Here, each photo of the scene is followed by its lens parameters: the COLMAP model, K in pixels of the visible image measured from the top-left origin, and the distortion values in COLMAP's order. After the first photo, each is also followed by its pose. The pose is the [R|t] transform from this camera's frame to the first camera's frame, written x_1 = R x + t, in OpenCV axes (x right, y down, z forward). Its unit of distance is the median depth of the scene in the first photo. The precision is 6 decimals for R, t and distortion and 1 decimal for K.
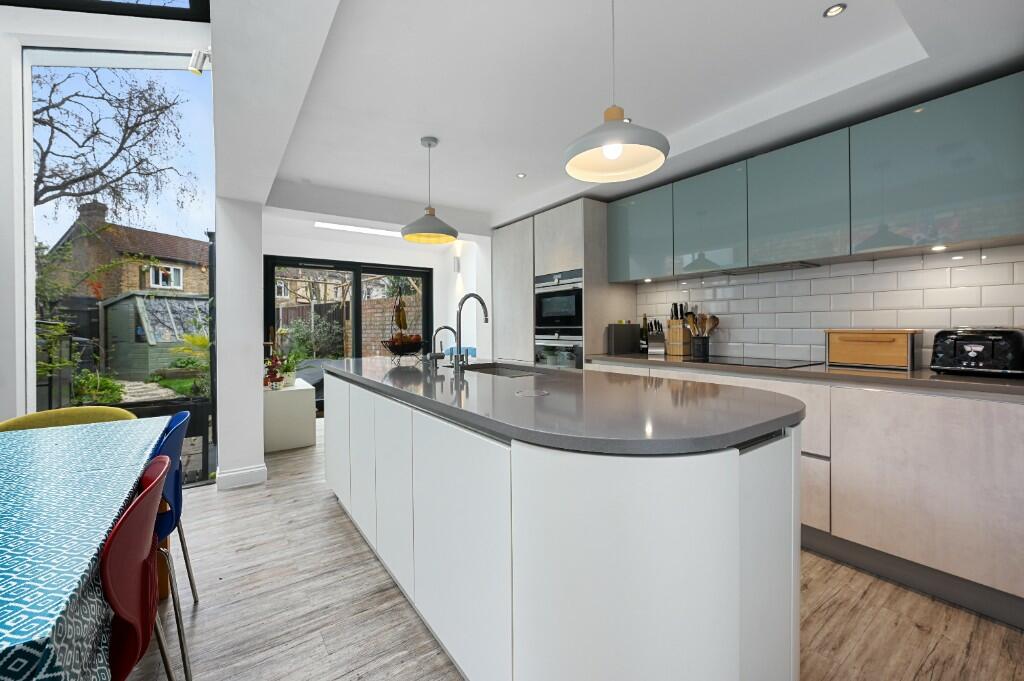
lens RADIAL K [[417.7, 0, 512.0], [0, 417.7, 331.0], [0, 0, 1]] dist [-0.008289, 0.000063]
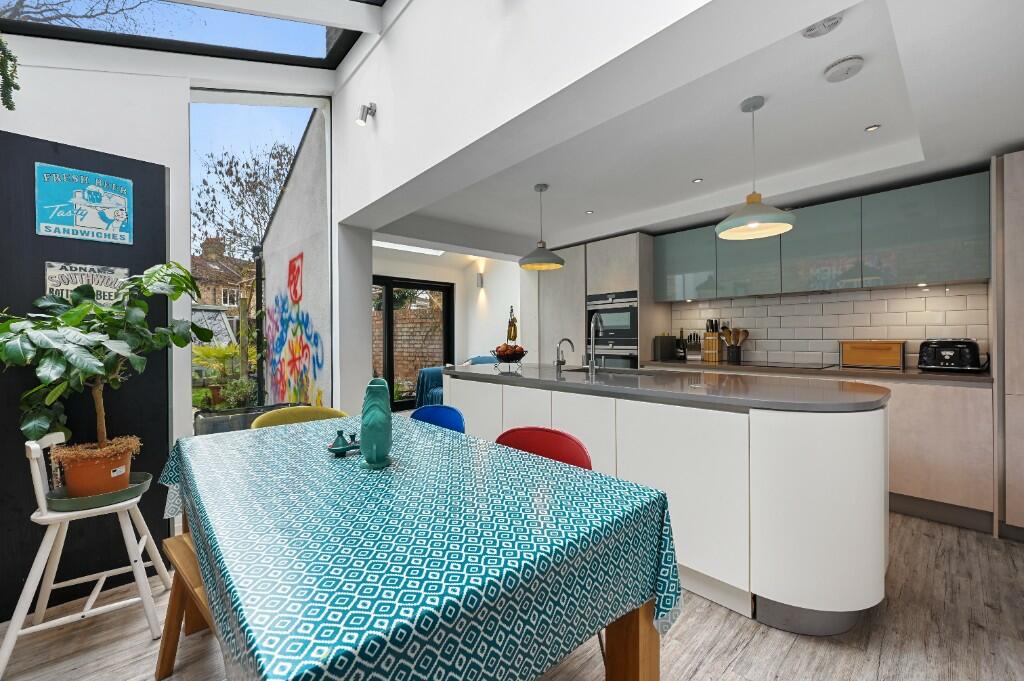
lens RADIAL K [[417.7, 0, 508.7], [0, 417.7, 339.3], [0, 0, 1]] dist [-0.008289, 0.000063]
pose [[0.992464, -0.001912, 0.122519, -0.356605], [0.002282, 0.999993, -0.002882, -0.004374], [-0.122513, 0.003140, 0.992462, -0.161646]]
